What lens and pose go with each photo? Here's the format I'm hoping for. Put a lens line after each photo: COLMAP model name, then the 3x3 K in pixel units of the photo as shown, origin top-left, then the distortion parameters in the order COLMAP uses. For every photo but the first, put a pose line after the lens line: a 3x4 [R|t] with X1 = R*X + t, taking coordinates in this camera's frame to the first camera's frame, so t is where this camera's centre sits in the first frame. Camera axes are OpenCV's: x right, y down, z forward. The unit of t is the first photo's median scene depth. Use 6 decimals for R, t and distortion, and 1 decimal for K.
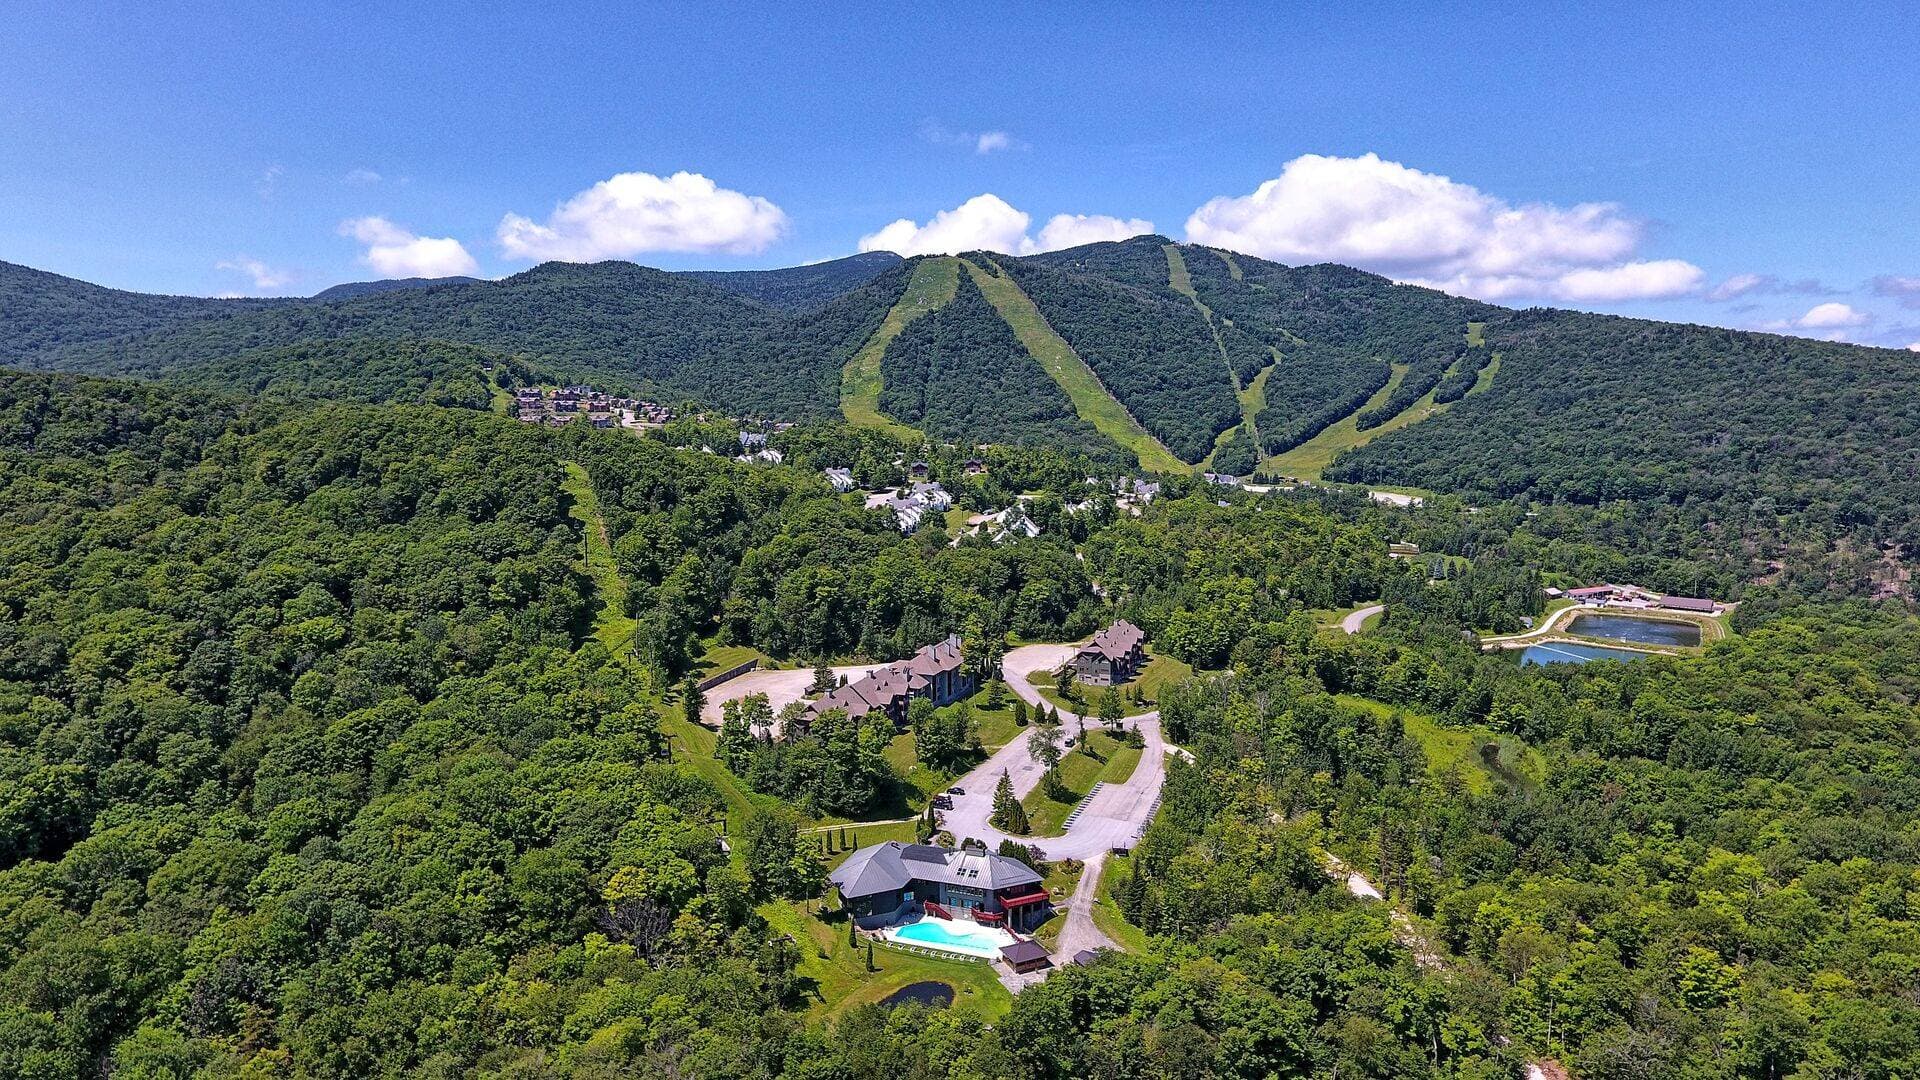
lens RADIAL K [[1110.8, 0, 960.5], [0, 1110.8, 537.5], [0, 0, 1]] dist [-0.003067, -0.000966]
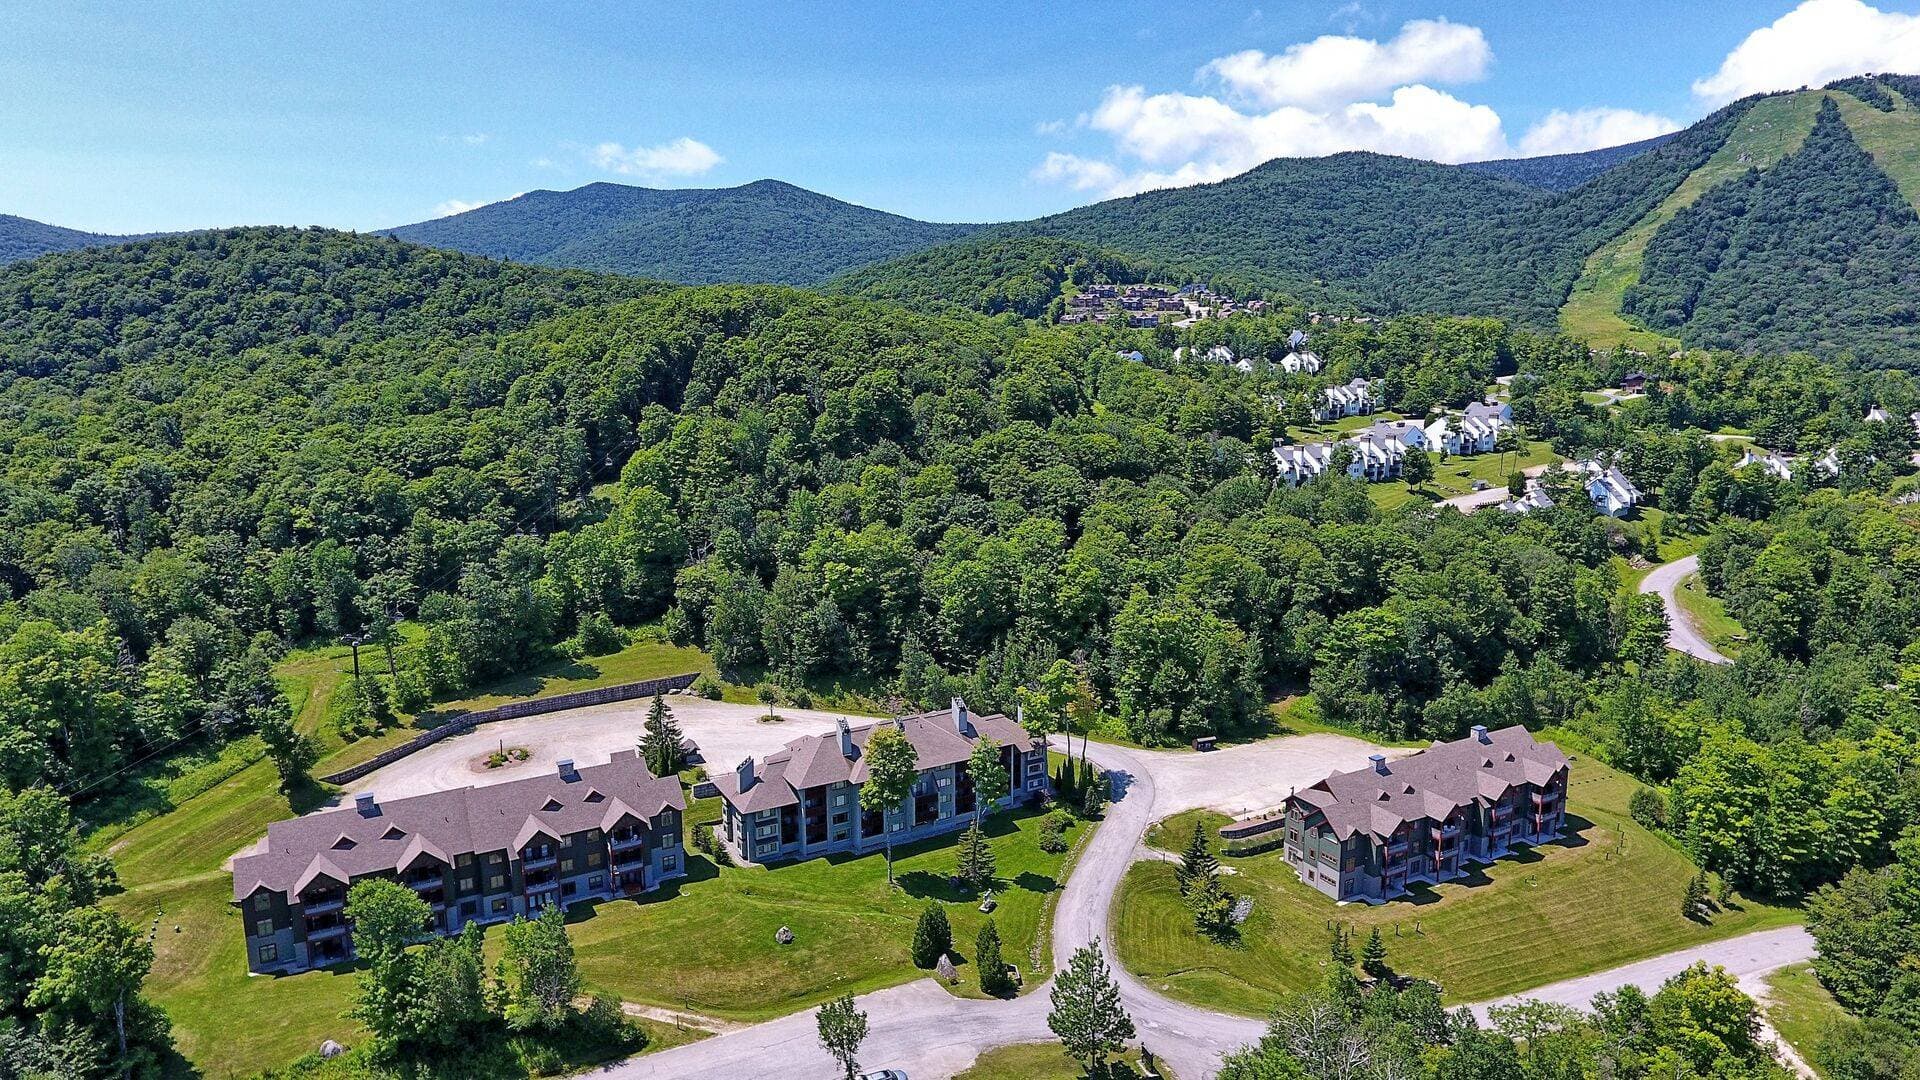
lens RADIAL K [[1110.8, 0, 959.7], [0, 1110.8, 535.7], [0, 0, 1]] dist [-0.003067, -0.000966]
pose [[0.763668, 0.111284, -0.635945, 0.068586], [-0.067948, 0.993415, 0.092243, -0.006180], [0.642023, -0.027232, 0.766202, 0.154282]]
